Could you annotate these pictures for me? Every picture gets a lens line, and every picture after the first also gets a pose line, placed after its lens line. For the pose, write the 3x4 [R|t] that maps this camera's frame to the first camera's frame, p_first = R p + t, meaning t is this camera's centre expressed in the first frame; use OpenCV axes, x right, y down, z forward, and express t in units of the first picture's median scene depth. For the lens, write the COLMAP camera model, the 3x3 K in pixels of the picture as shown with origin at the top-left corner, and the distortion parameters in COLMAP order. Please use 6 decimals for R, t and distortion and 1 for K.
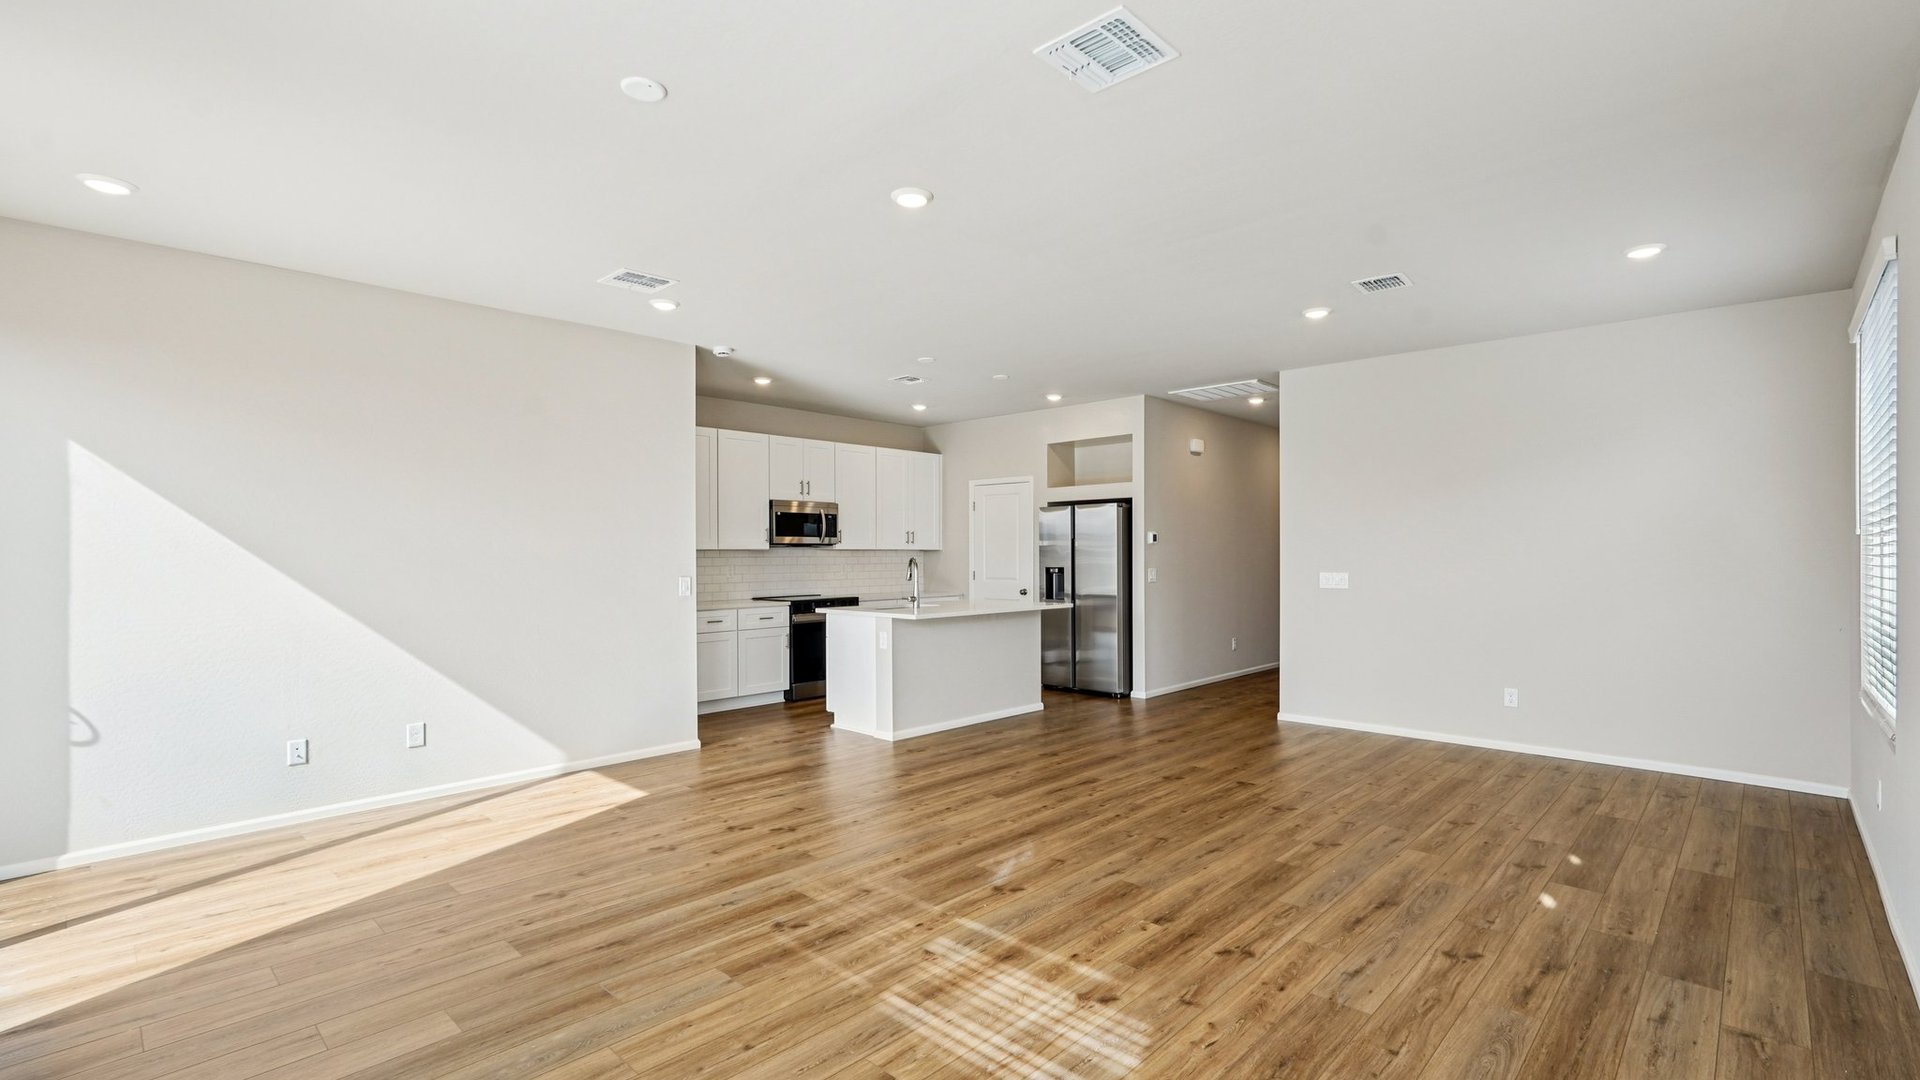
lens RADIAL K [[858.0, 0, 961.6], [0, 858.0, 549.7], [0, 0, 1]] dist [-0.004484, 0.000392]
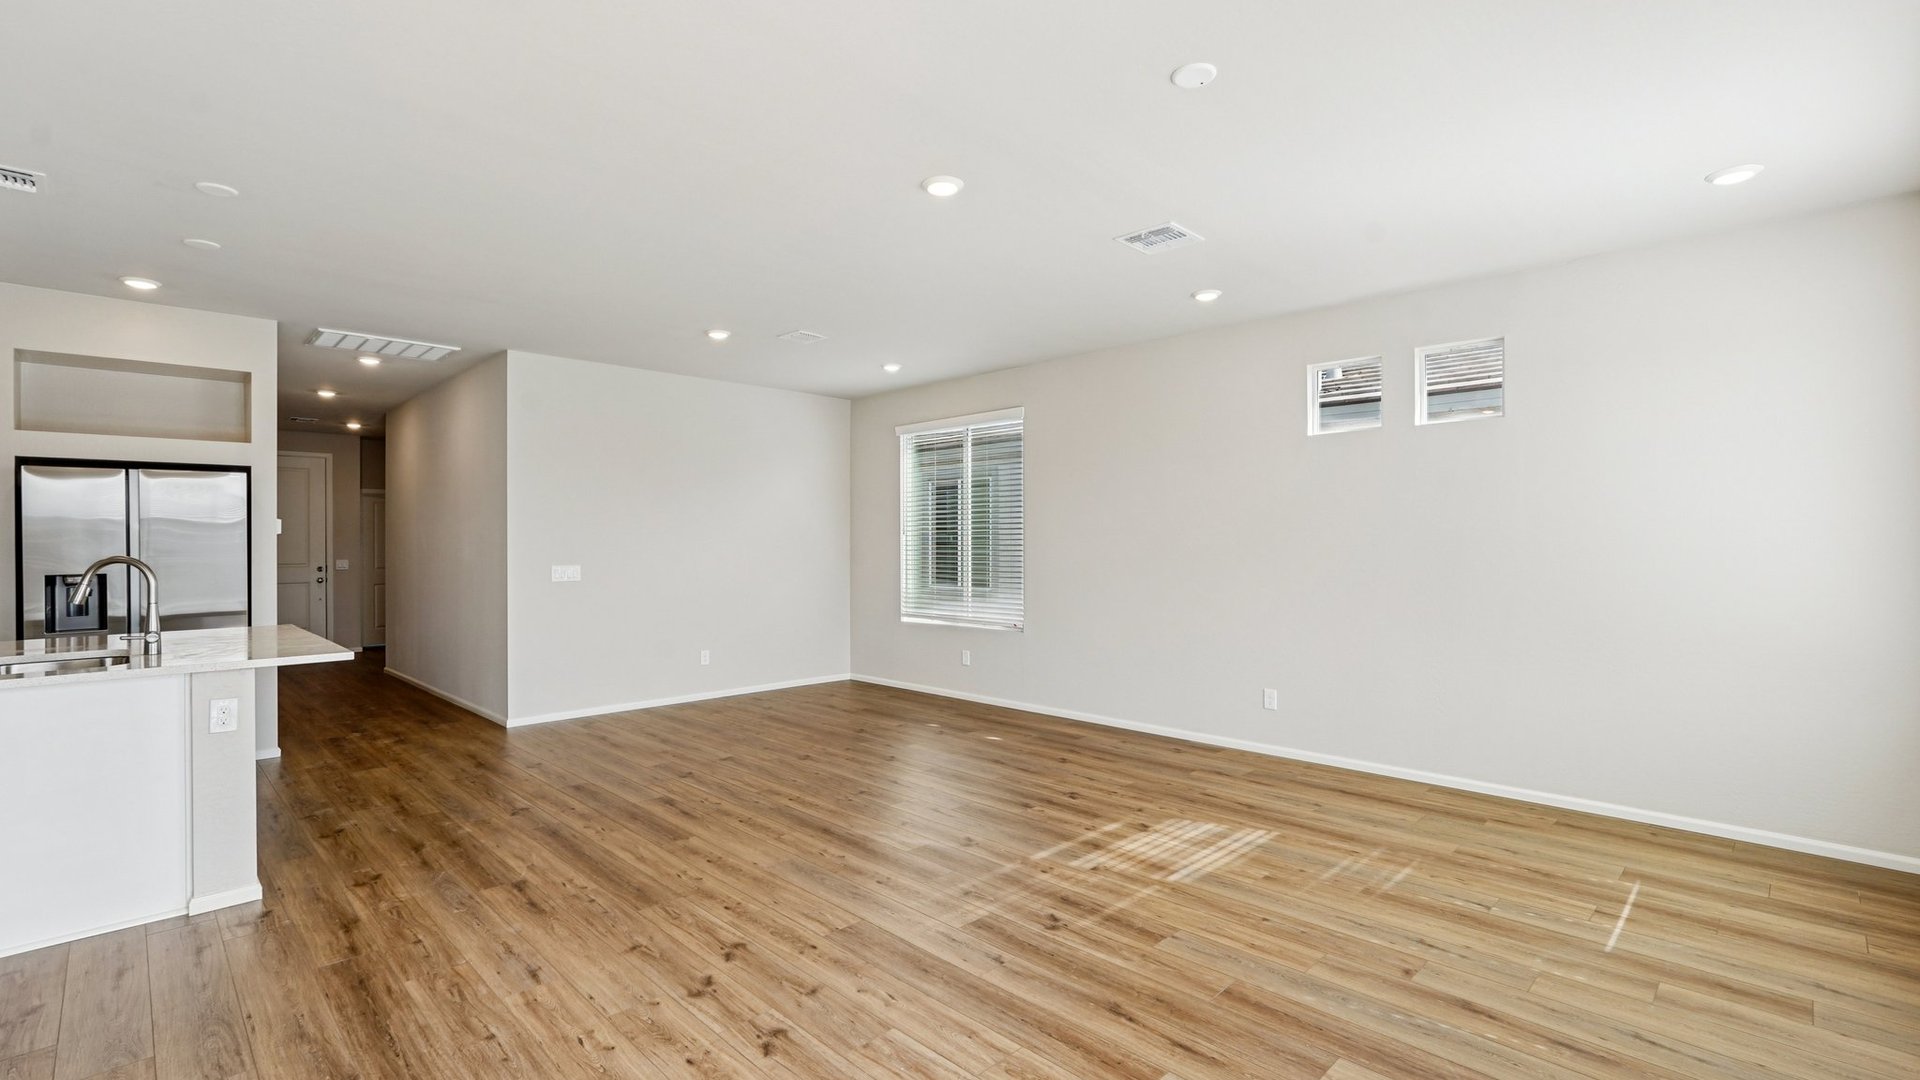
lens RADIAL K [[858.0, 0, 958.6], [0, 858.0, 539.9], [0, 0, 1]] dist [-0.004484, 0.000392]
pose [[0.029669, 0.007672, 0.999530, -0.715285], [-0.000025, 0.999971, -0.007675, 0.004060], [-0.999560, 0.000203, 0.029668, 0.648280]]
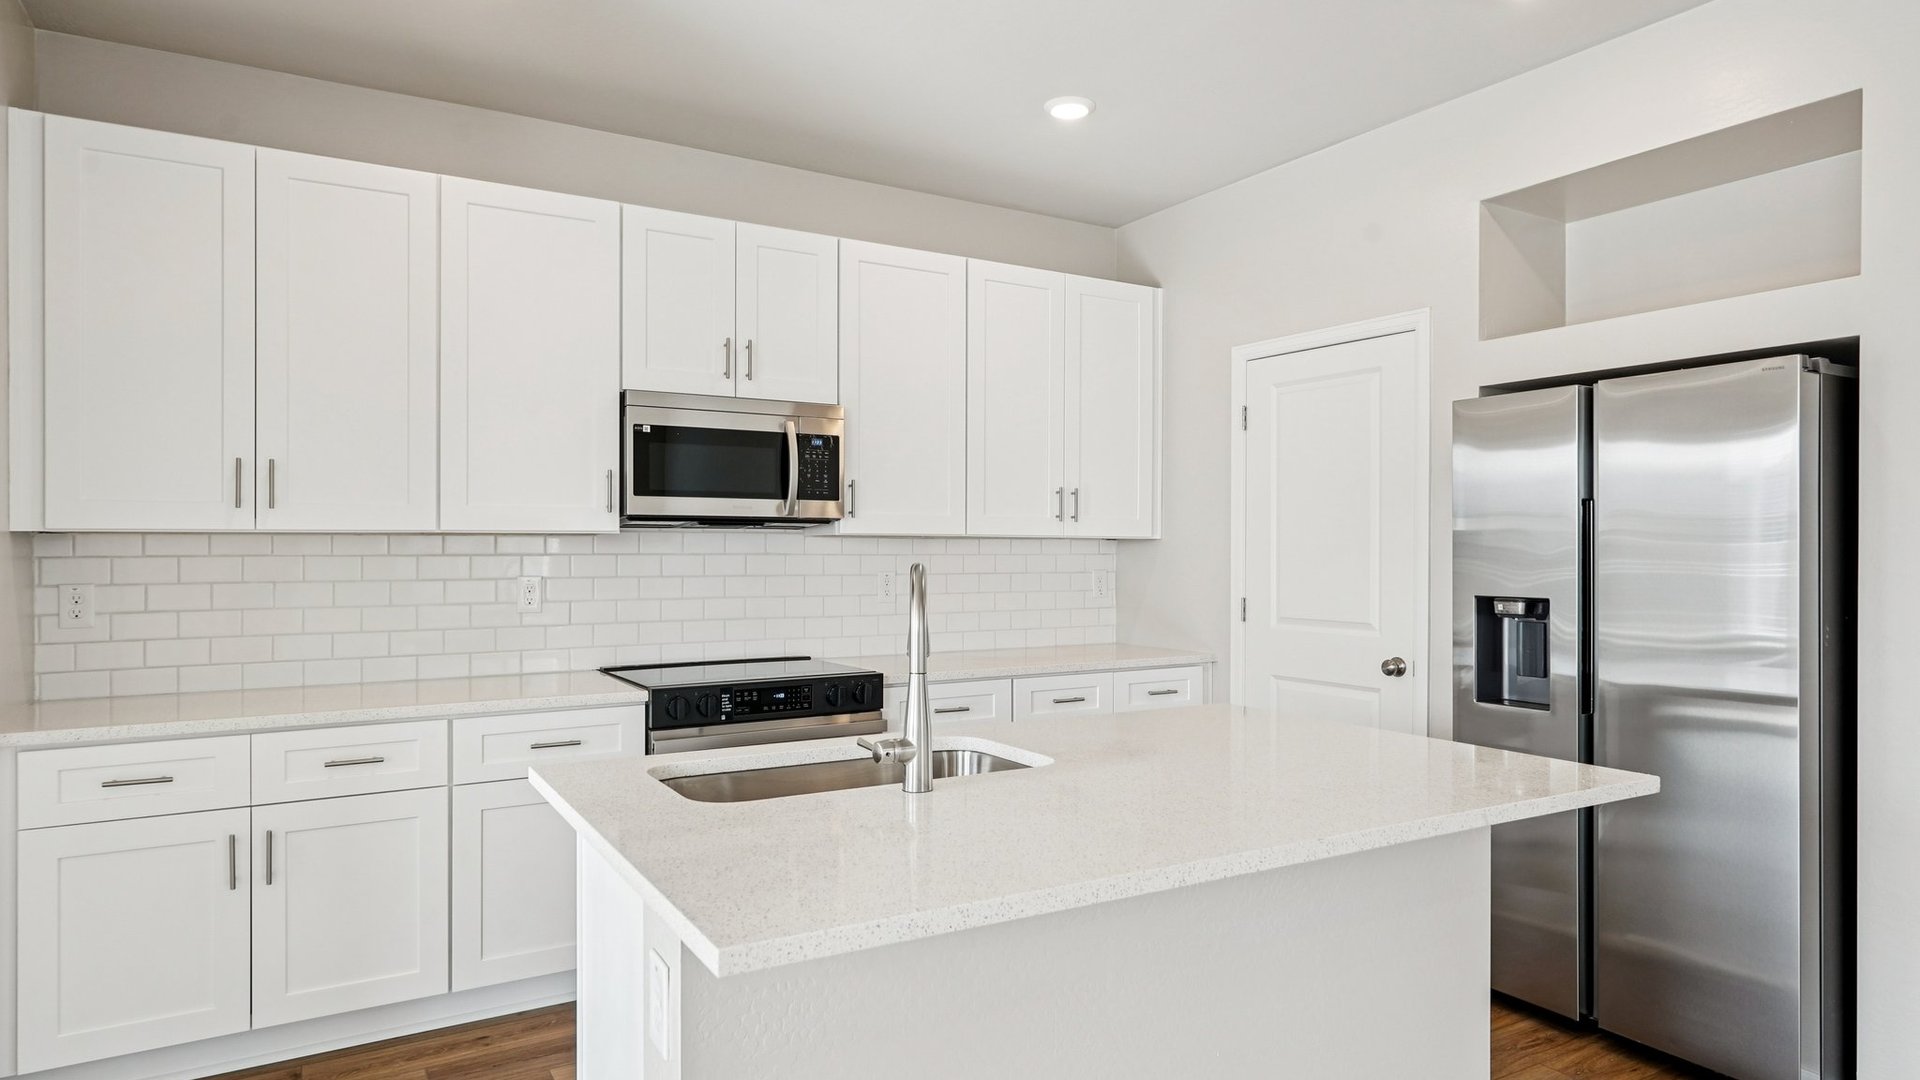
lens RADIAL K [[1111.0, 0, 958.4], [0, 1111.0, 539.4], [0, 0, 1]] dist [0.015217, 0.000932]
pose [[0.962074, 0.004882, -0.272745, 0.047970], [-0.004740, 0.999988, 0.001179, 0.001721], [0.272747, 0.000159, 0.962086, 0.937849]]
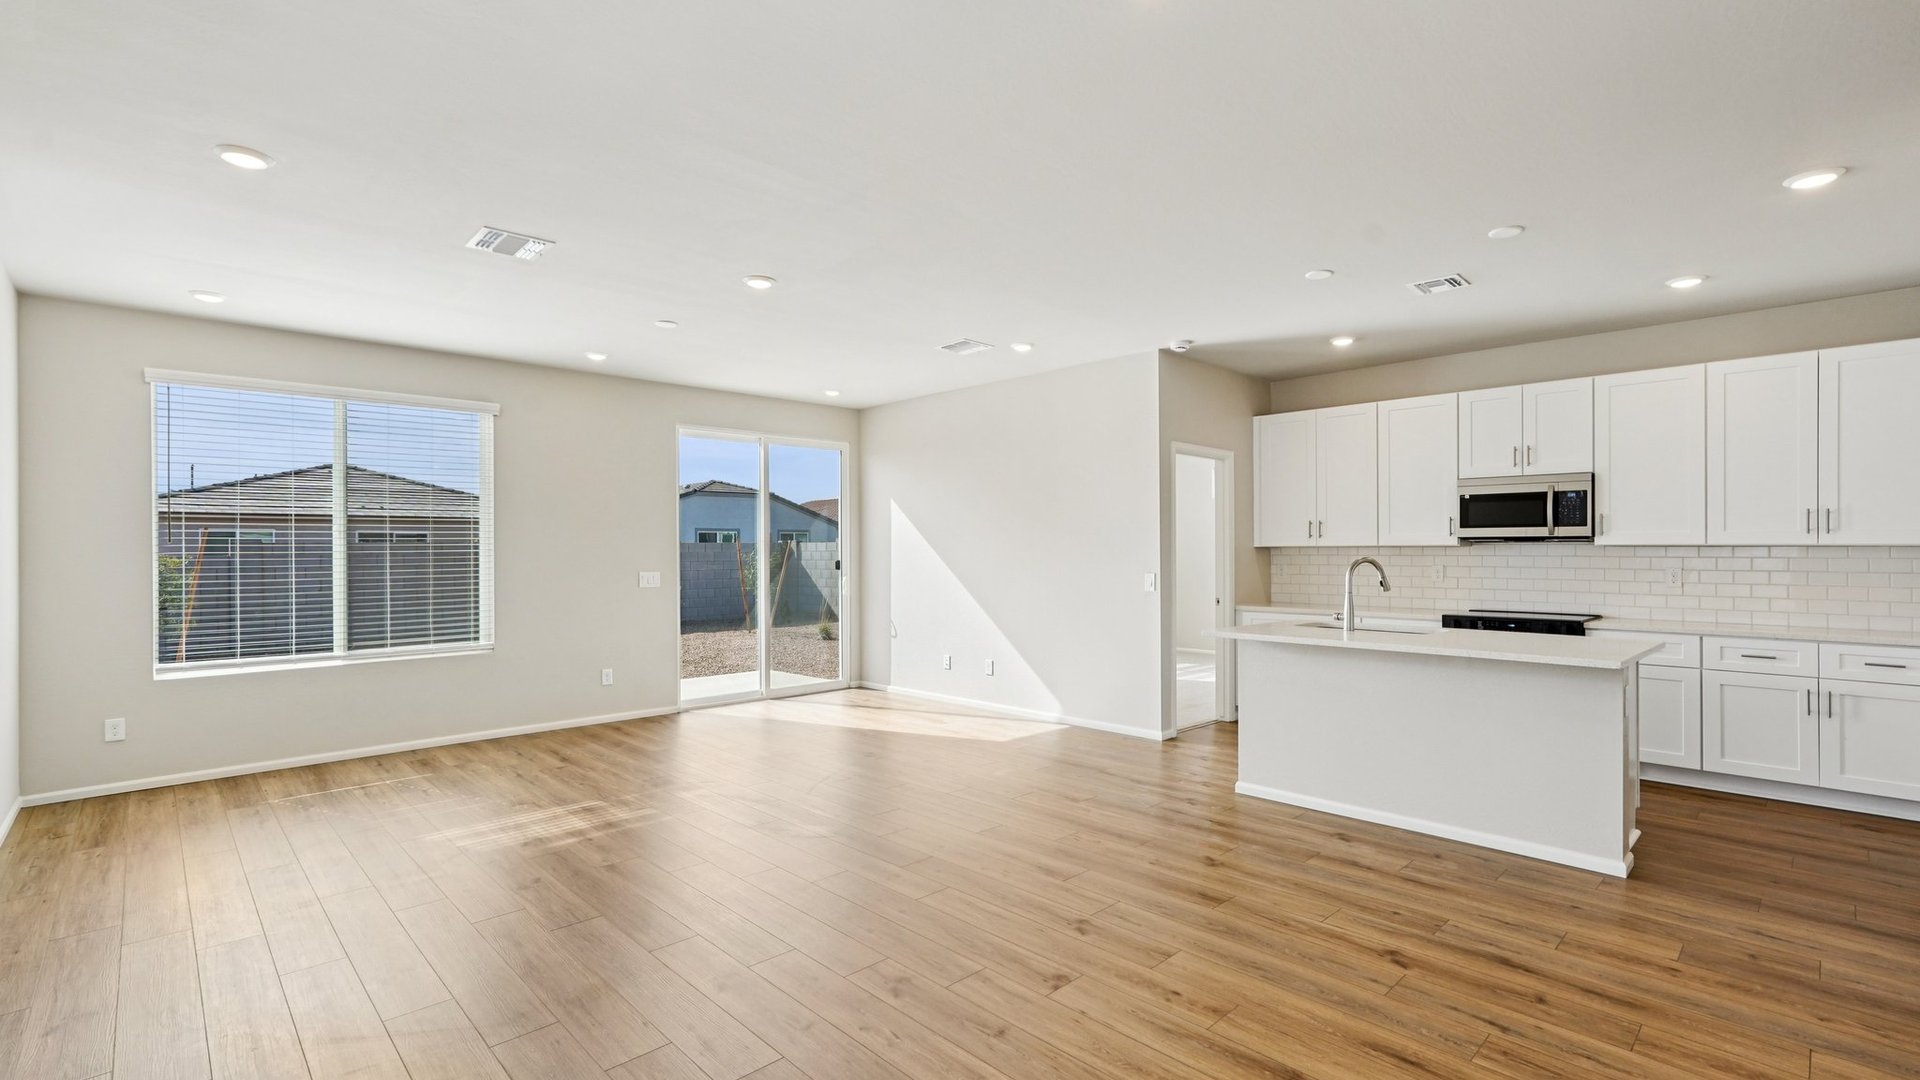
lens RADIAL K [[858.0, 0, 966.7], [0, 858.0, 550.4], [0, 0, 1]] dist [-0.004484, 0.000392]
pose [[-0.034712, 0.005339, -0.999383, 0.840821], [0.005842, 0.999970, 0.005139, -0.003730], [0.999380, -0.005660, -0.034742, 0.924805]]
